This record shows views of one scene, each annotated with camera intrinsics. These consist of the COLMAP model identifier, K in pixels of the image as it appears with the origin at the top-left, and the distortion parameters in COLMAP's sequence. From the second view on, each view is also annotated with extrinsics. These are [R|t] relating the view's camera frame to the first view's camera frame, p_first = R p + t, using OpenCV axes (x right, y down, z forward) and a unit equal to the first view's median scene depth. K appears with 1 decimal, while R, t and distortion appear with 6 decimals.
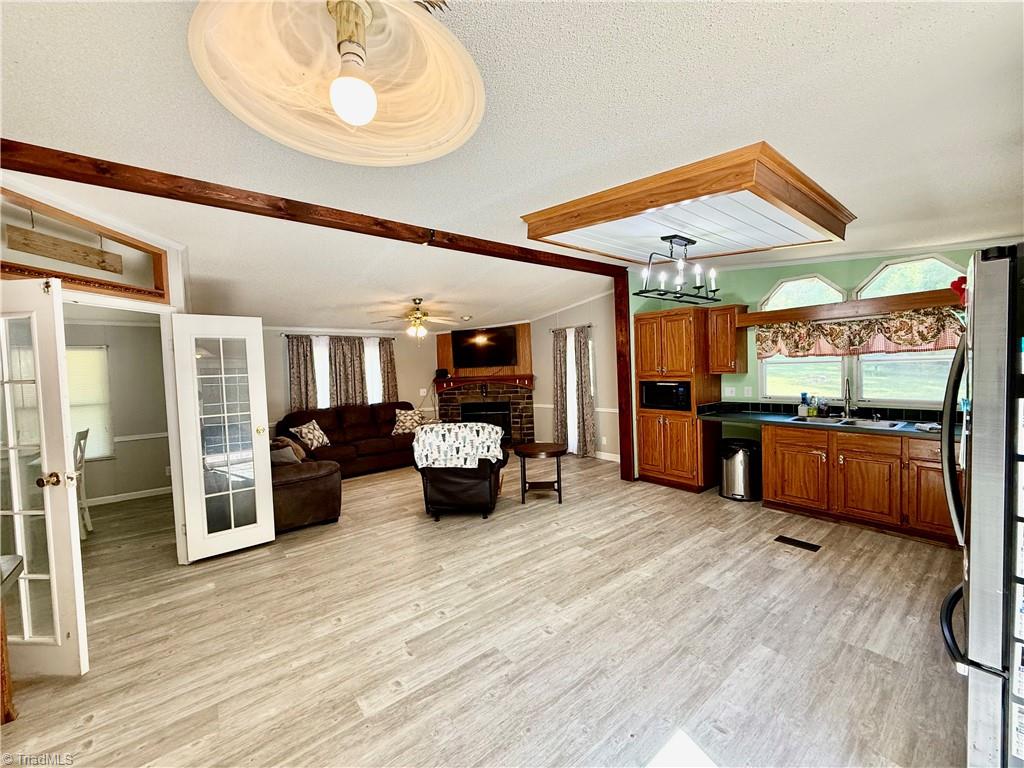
lens RADIAL K [[407.2, 0, 512.0], [0, 407.2, 385.0], [0, 0, 1]] dist [0.003339, -0.000235]
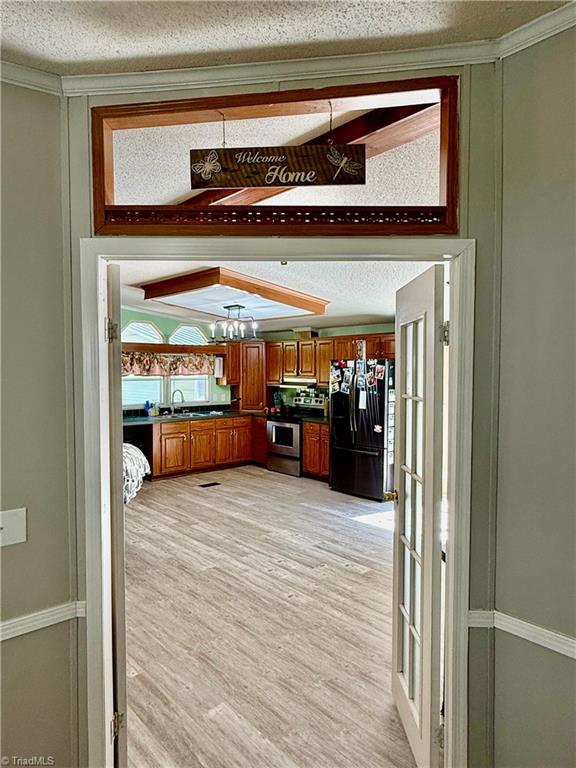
lens RADIAL K [[494.0, 0, 287.3], [0, 494.0, 385.7], [0, 0, 1]] dist [0.004159, 0.003329]
pose [[-0.100085, 0.002180, 0.994977, -1.273908], [0.037521, 0.999295, 0.001585, -0.020479], [-0.994271, 0.037492, -0.100096, 0.783030]]
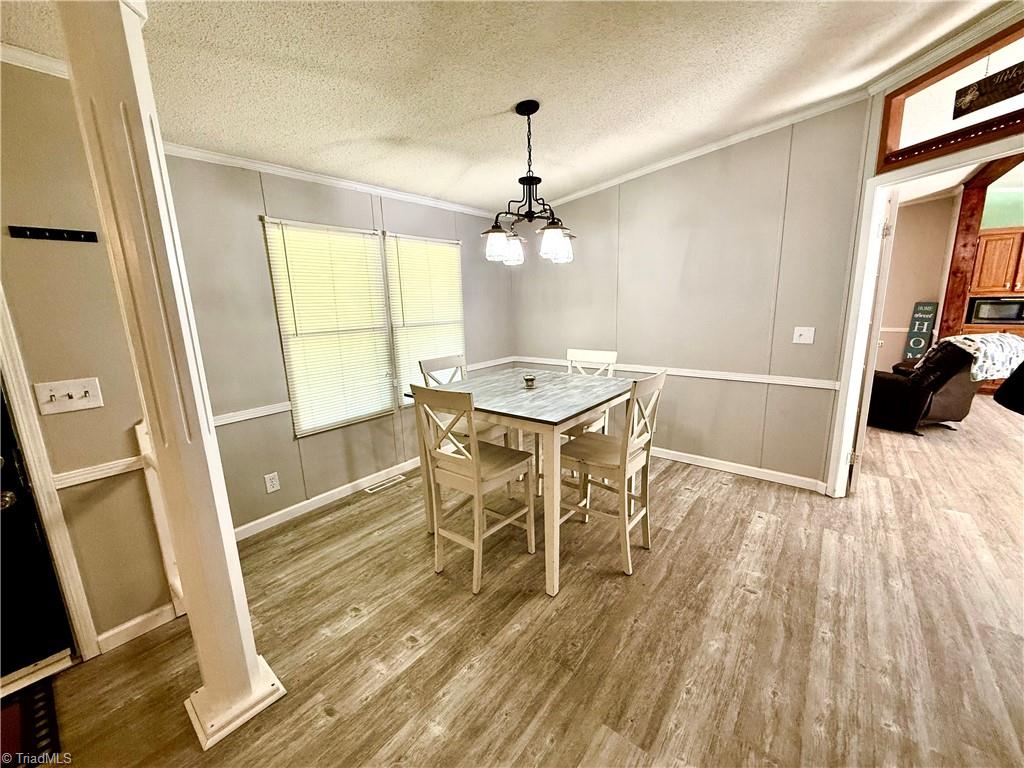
lens RADIAL K [[407.2, 0, 510.1], [0, 407.2, 389.6], [0, 0, 1]] dist [0.003339, -0.000235]
pose [[0.967399, -0.040432, 0.250007, -1.557890], [-0.001934, 0.985965, 0.166939, 0.068831], [-0.253248, -0.161980, 0.953744, 0.365697]]
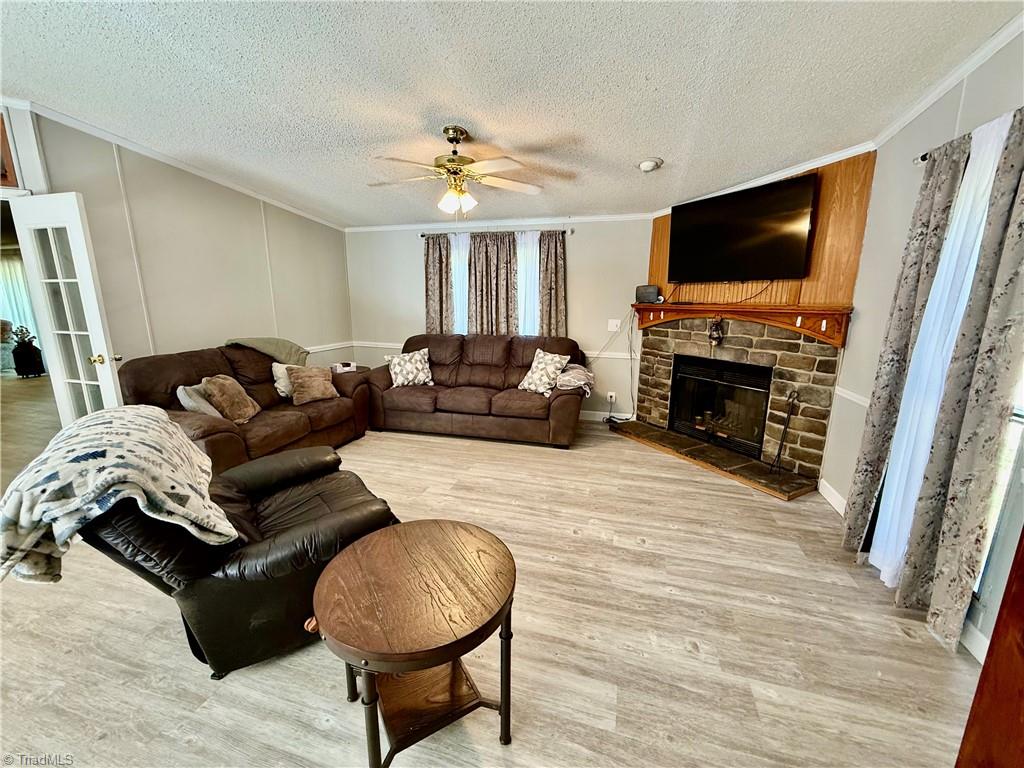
lens RADIAL K [[407.2, 0, 506.5], [0, 407.2, 385.0], [0, 0, 1]] dist [0.003339, -0.000235]
pose [[0.576621, 0.215626, -0.788044, 0.452078], [-0.055532, 0.972658, 0.225507, -0.058008], [0.815122, -0.086270, 0.572829, 1.372733]]
